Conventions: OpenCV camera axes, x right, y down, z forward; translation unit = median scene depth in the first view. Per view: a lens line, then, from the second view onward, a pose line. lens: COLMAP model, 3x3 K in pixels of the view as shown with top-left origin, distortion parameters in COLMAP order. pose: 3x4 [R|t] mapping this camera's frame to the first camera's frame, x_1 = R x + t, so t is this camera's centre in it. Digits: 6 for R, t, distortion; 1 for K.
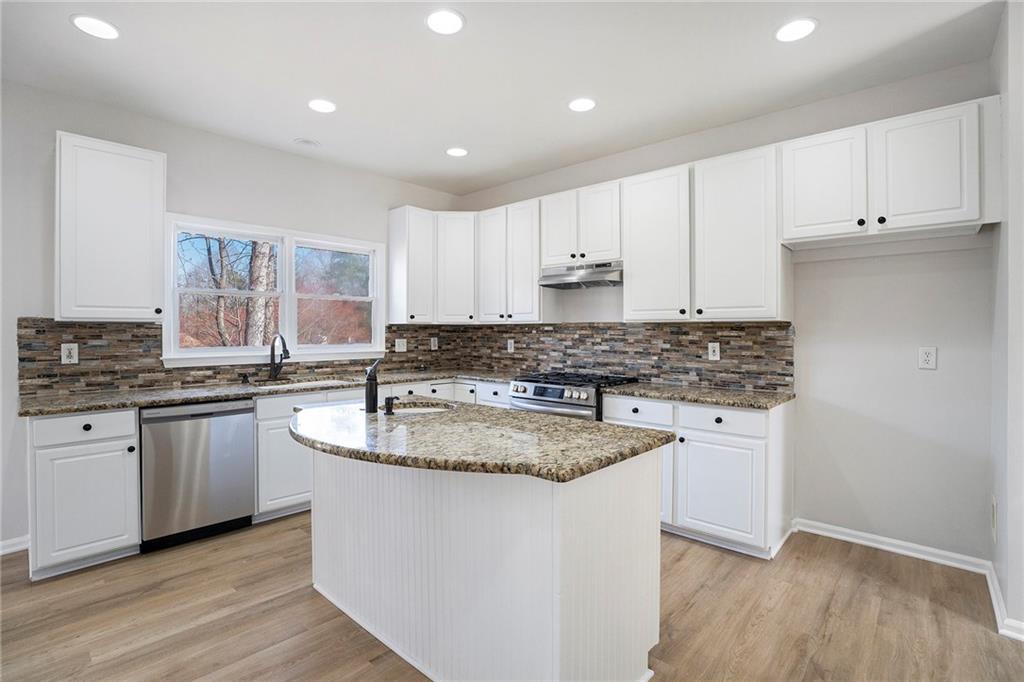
lens RADIAL K [[480.4, 0, 507.6], [0, 480.4, 331.3], [0, 0, 1]] dist [-0.050233, 0.010090]
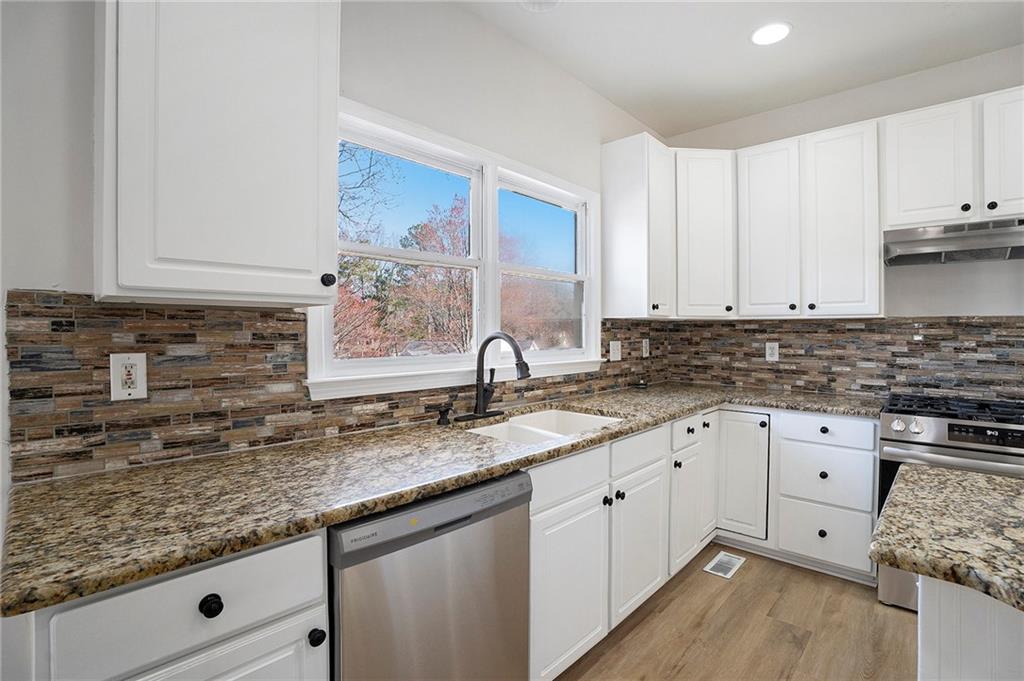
lens RADIAL K [[480.4, 0, 514.4], [0, 480.4, 333.4], [0, 0, 1]] dist [-0.050233, 0.010090]
pose [[0.999995, 0.002946, 0.001057, -0.443855], [-0.002951, 0.999984, 0.004812, 0.003373], [-0.001042, -0.004815, 0.999988, 0.426685]]
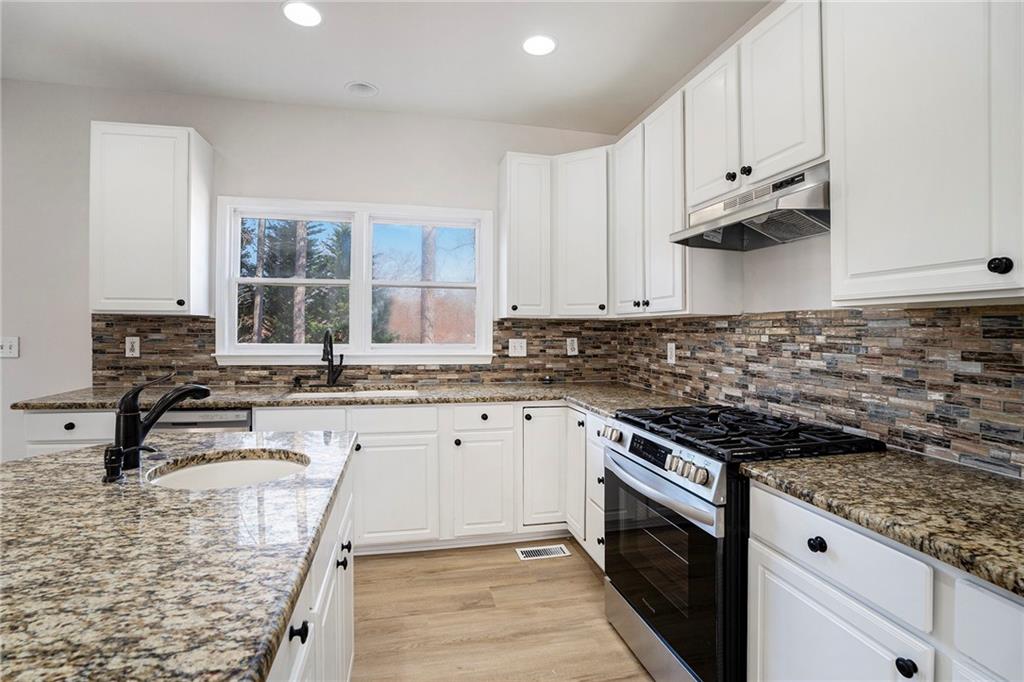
lens RADIAL K [[480.4, 0, 519.2], [0, 480.4, 328.4], [0, 0, 1]] dist [-0.050233, 0.010090]
pose [[0.825218, 0.004159, -0.564799, 0.238733], [-0.008769, 0.999947, -0.005450, 0.004745], [0.564747, 0.009450, 0.825210, 0.486760]]
